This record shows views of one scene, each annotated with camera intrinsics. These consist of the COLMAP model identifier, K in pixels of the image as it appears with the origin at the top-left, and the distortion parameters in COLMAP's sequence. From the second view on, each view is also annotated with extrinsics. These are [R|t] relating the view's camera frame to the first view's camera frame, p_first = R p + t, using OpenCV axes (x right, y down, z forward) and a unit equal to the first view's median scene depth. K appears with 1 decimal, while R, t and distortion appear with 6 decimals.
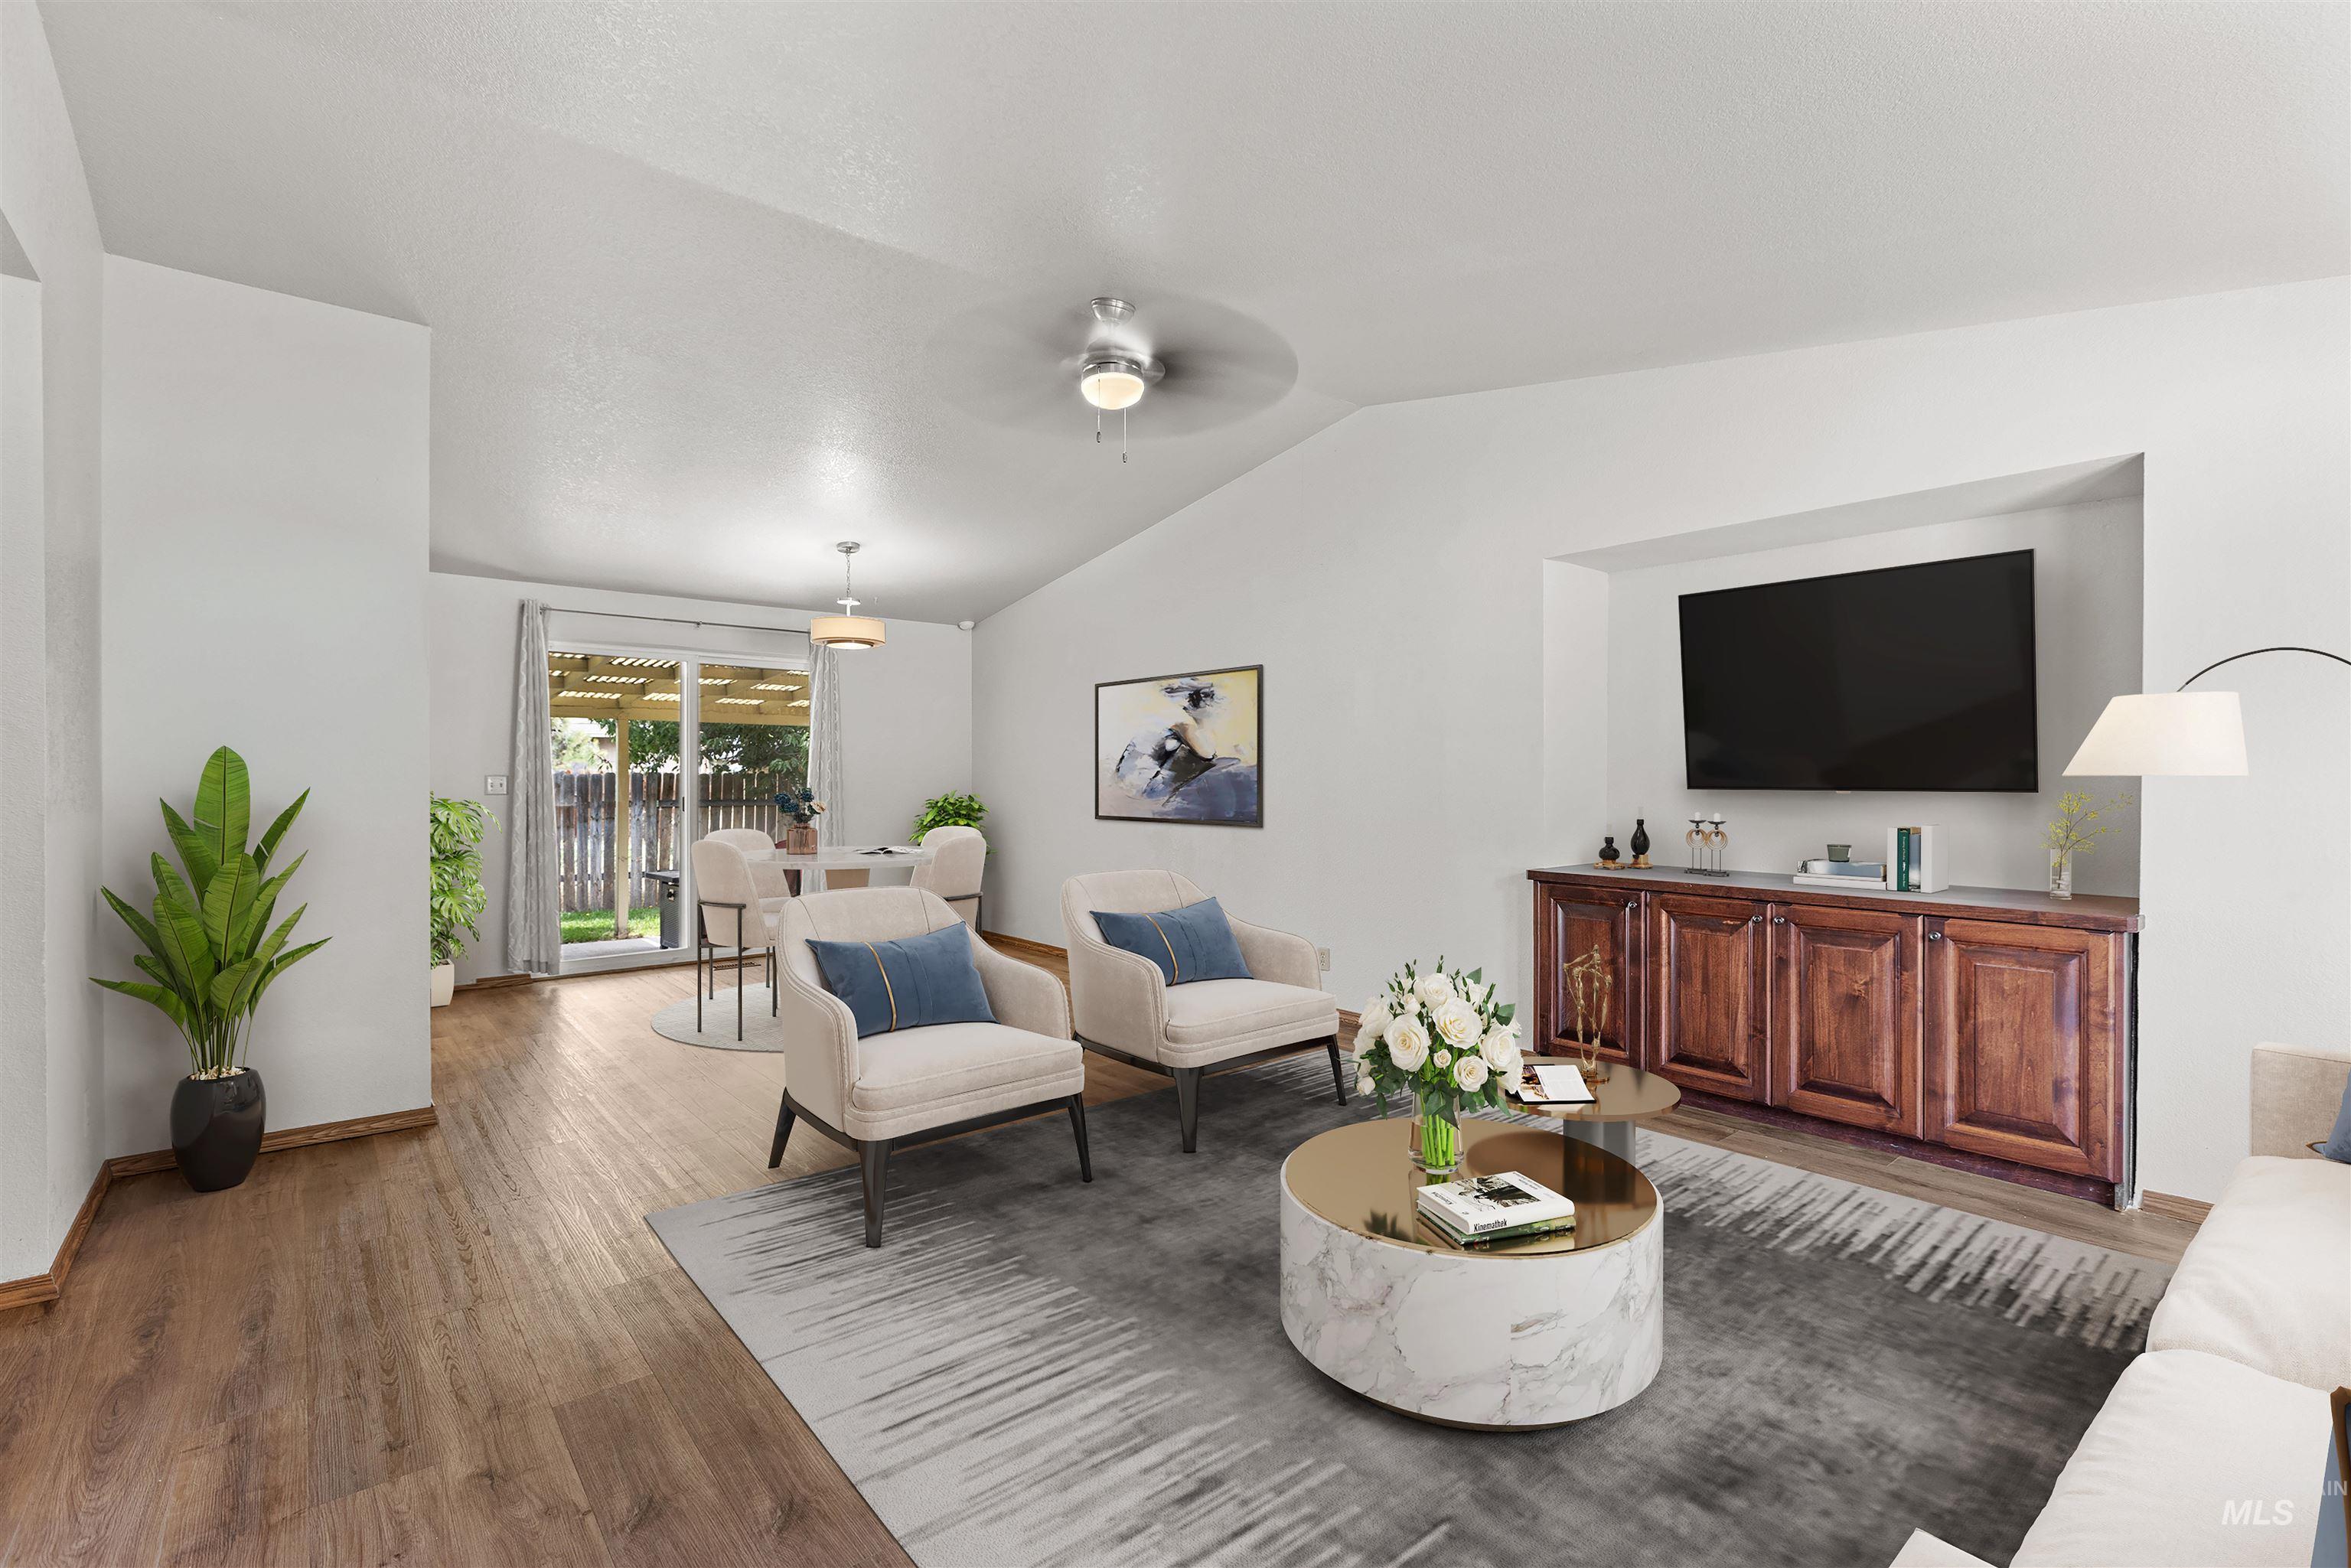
lens RADIAL K [[1049.1, 0, 1174.7], [0, 1049.1, 778.1], [0, 0, 1]] dist [-0.001648, 0.000253]
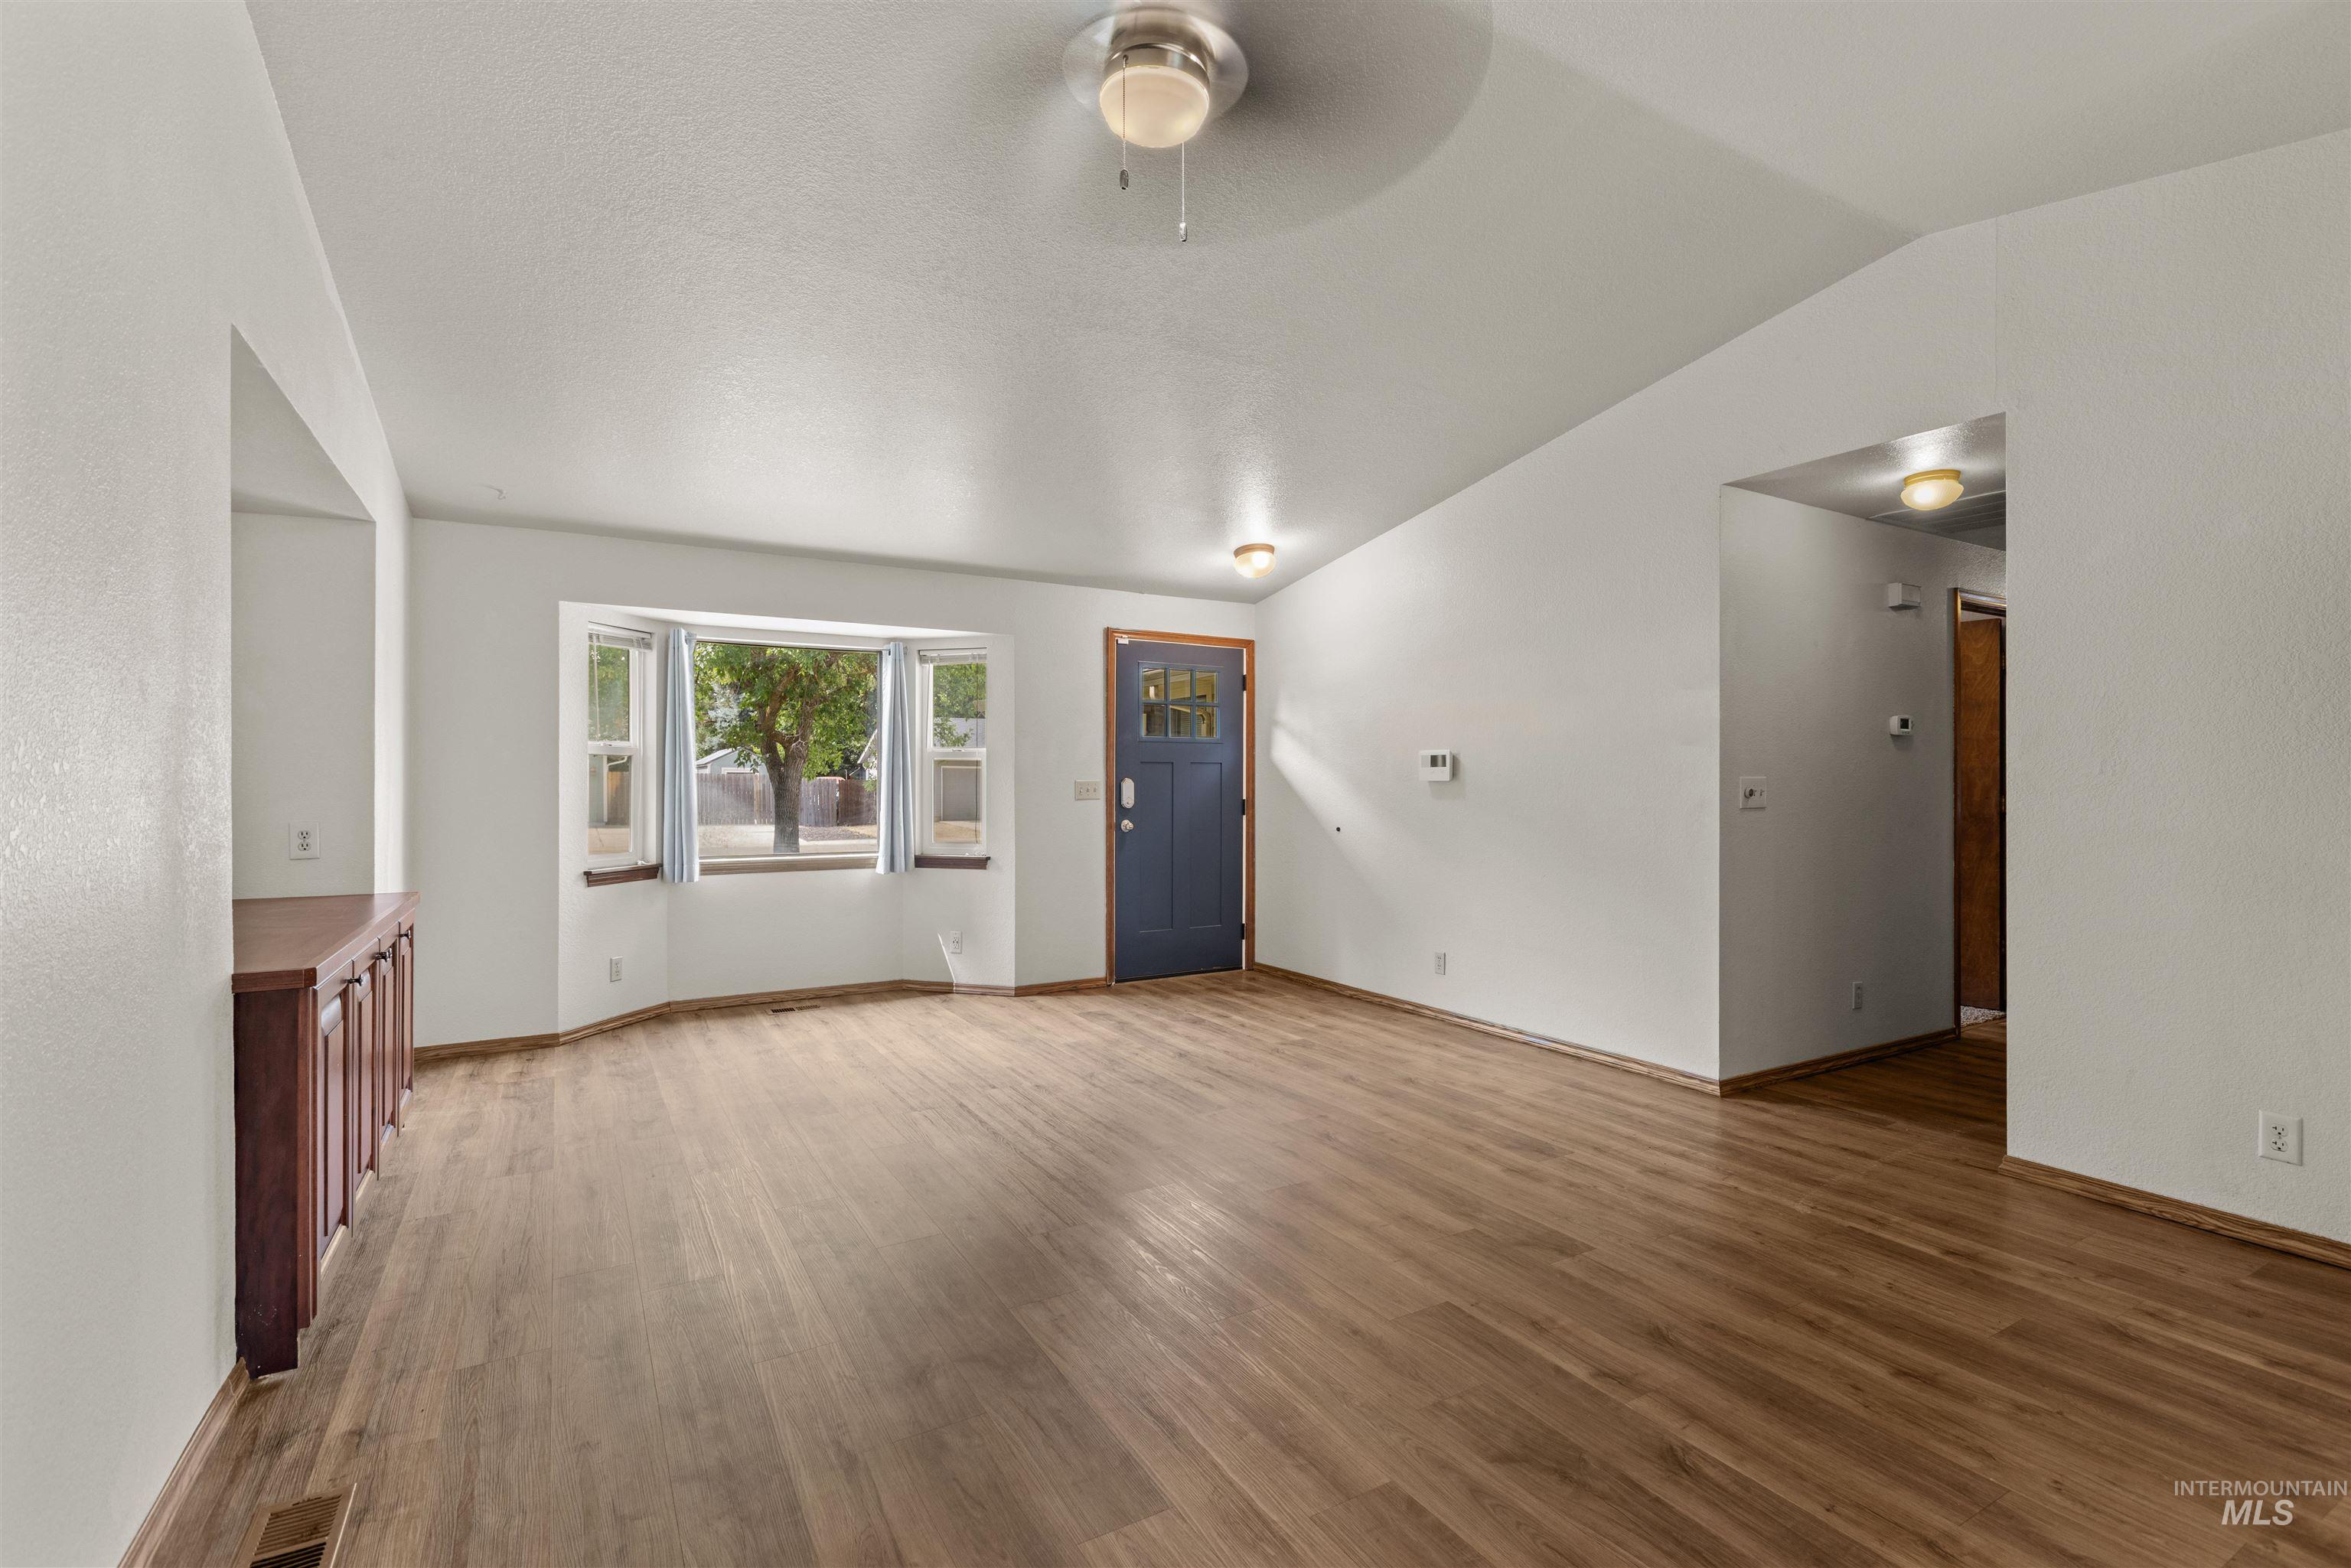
lens RADIAL K [[1060.8, 0, 1180.0], [0, 1060.8, 784.8], [0, 0, 1]] dist [-0.001801, 0.000177]
pose [[-0.987761, -0.001038, 0.155969, -0.147140], [-0.000229, 0.999986, 0.005203, 0.000414], [-0.155972, 0.005104, -0.987748, 1.426770]]
